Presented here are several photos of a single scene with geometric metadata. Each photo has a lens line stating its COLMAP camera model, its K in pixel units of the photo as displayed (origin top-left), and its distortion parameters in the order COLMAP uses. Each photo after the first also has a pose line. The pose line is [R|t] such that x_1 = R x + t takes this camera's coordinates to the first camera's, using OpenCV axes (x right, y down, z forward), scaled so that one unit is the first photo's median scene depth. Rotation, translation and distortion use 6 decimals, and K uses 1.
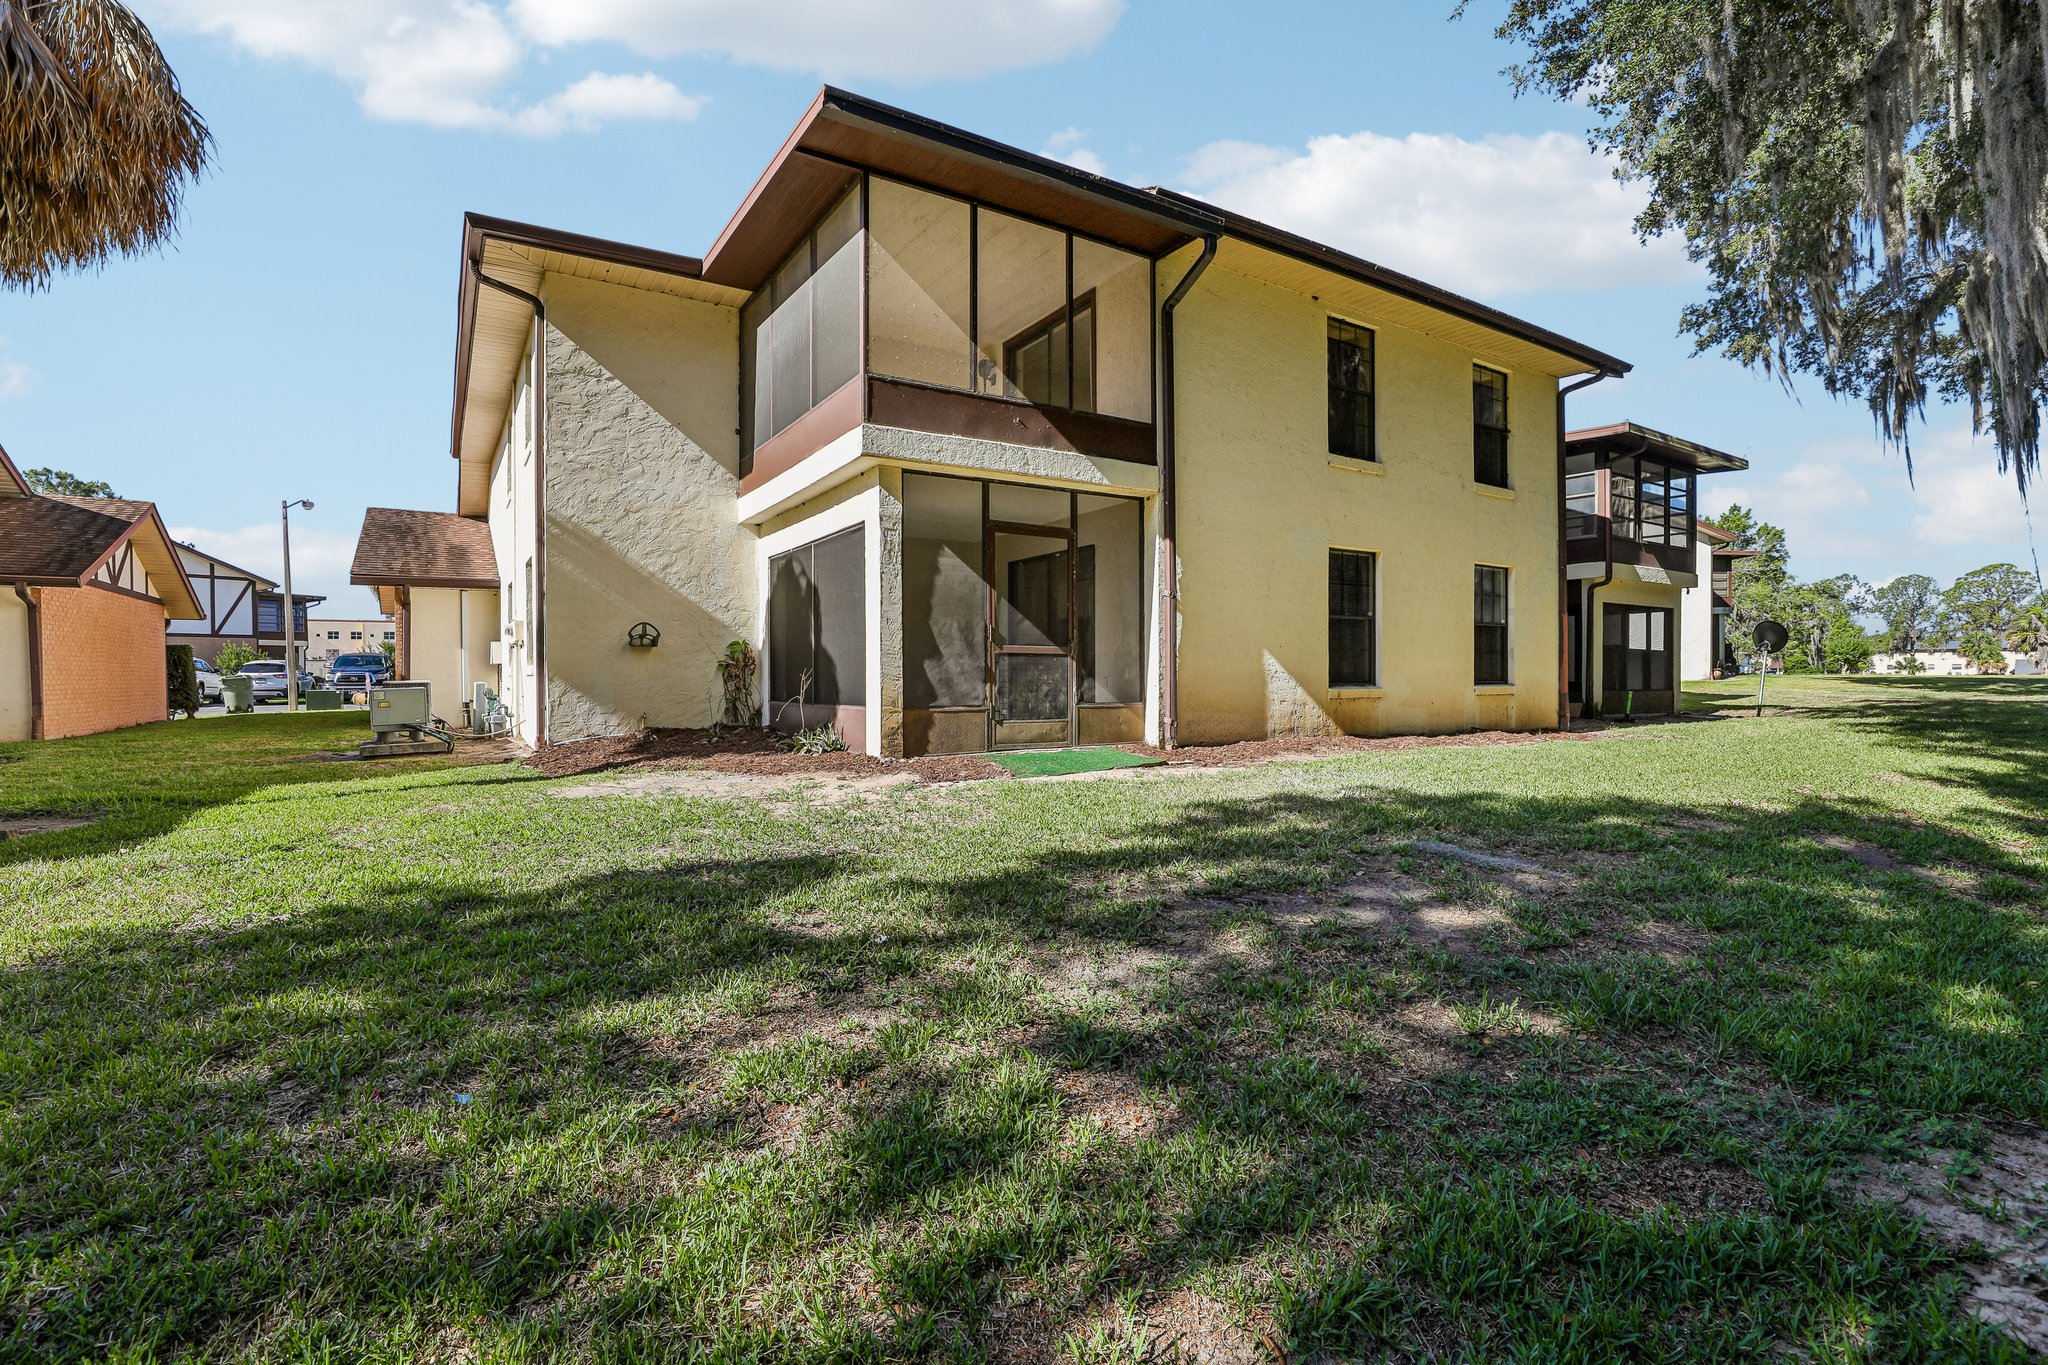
lens RADIAL K [[936.3, 0, 1030.7], [0, 936.3, 685.2], [0, 0, 1]] dist [-0.021123, 0.002201]
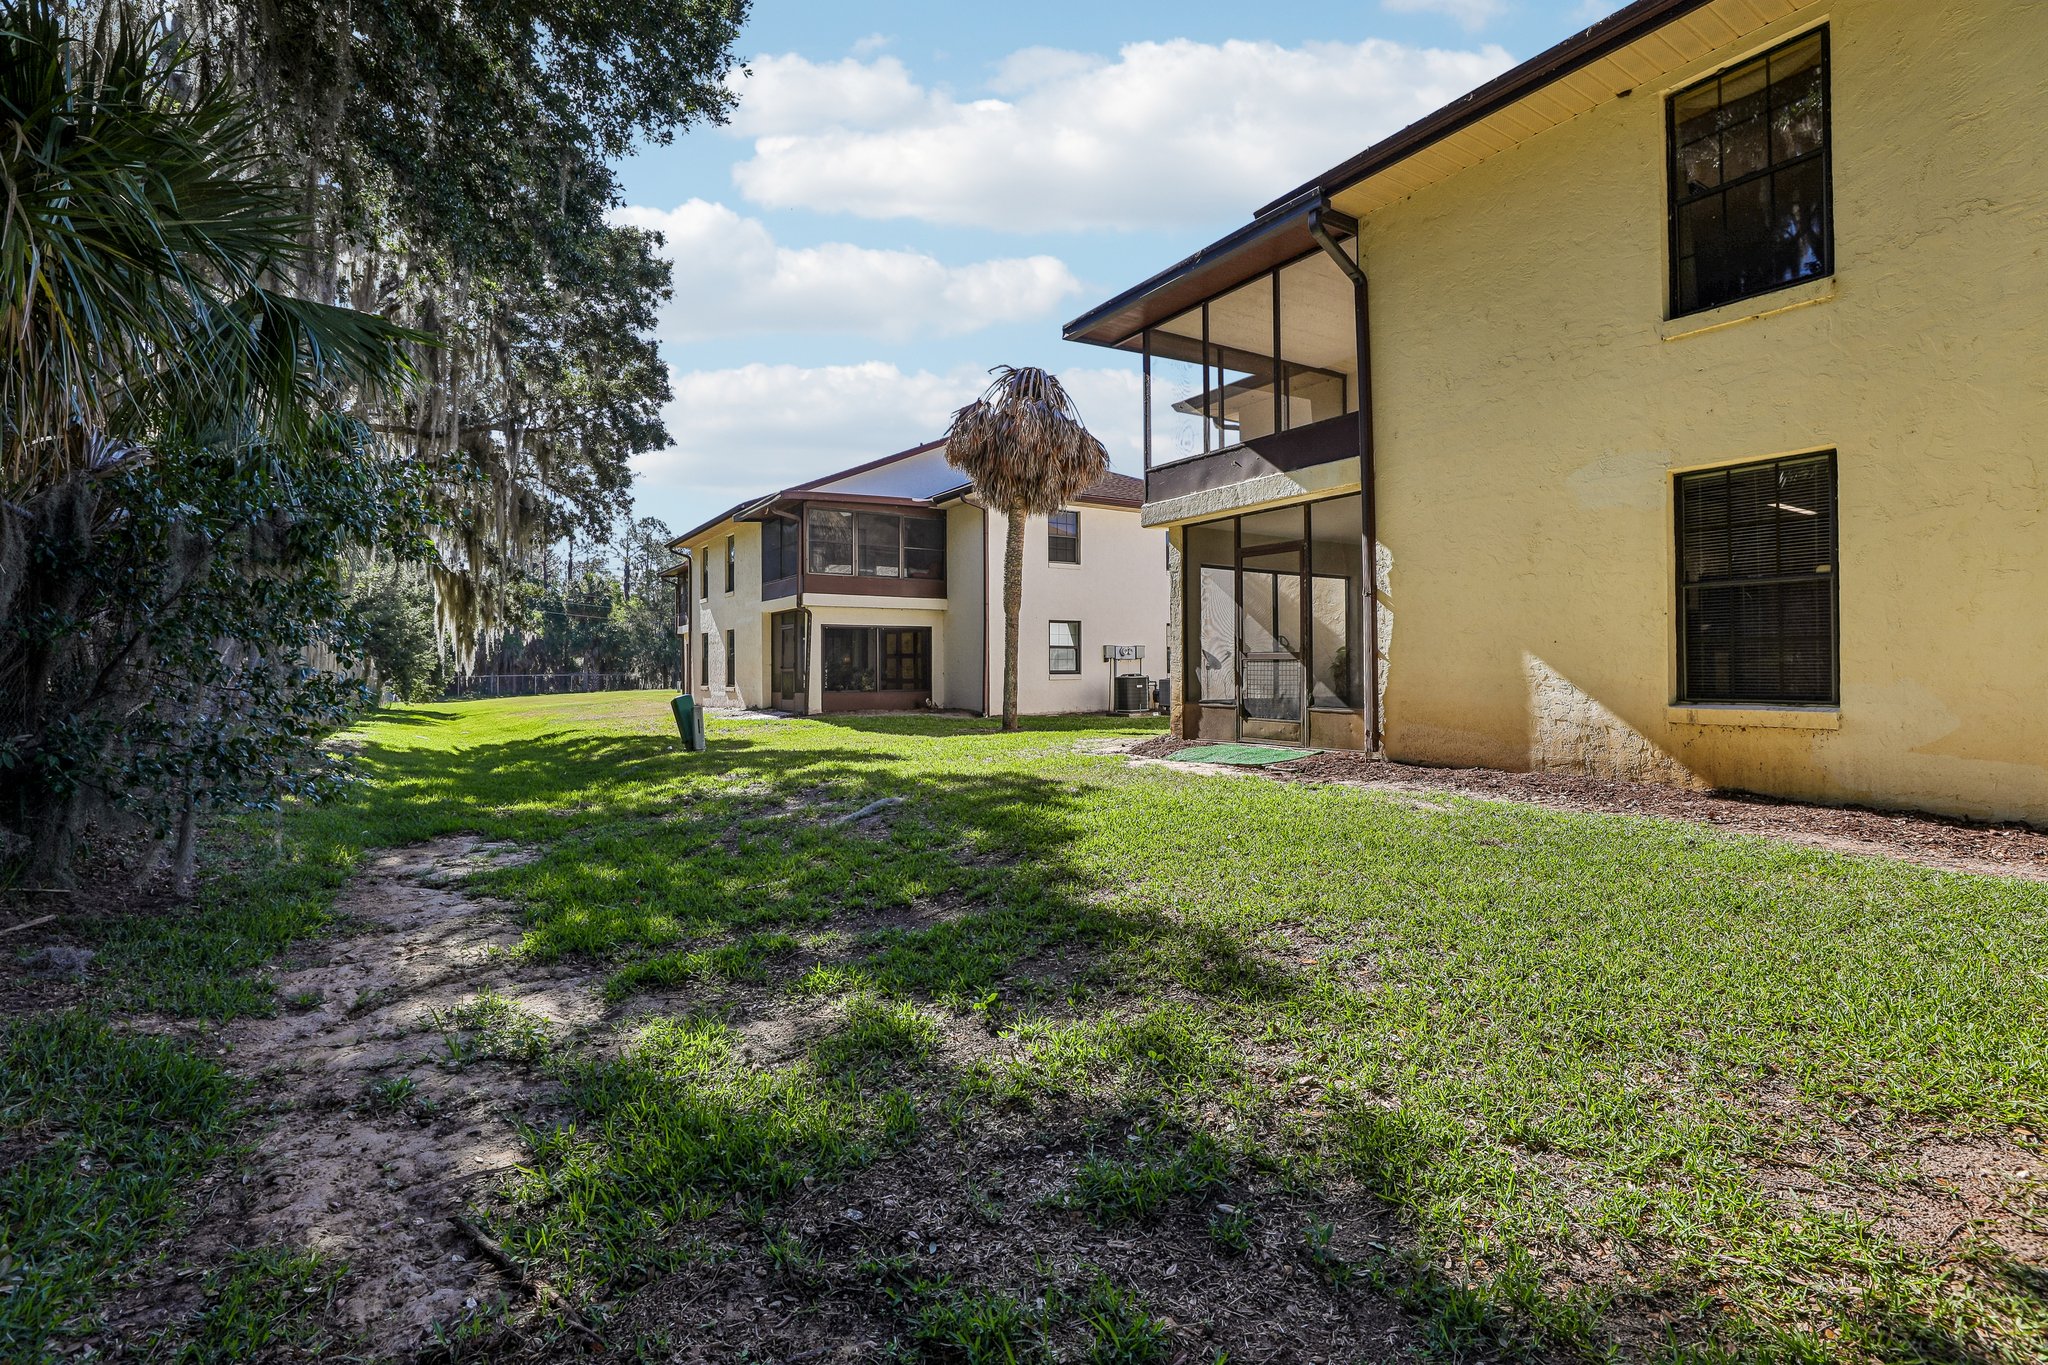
lens RADIAL K [[936.3, 0, 1031.0], [0, 936.3, 674.1], [0, 0, 1]] dist [-0.021123, 0.002201]
pose [[0.007254, 0.006891, -0.999950, 1.057855], [-0.009040, 0.999936, 0.006825, -0.020899], [0.999933, 0.008990, 0.007316, 0.668819]]
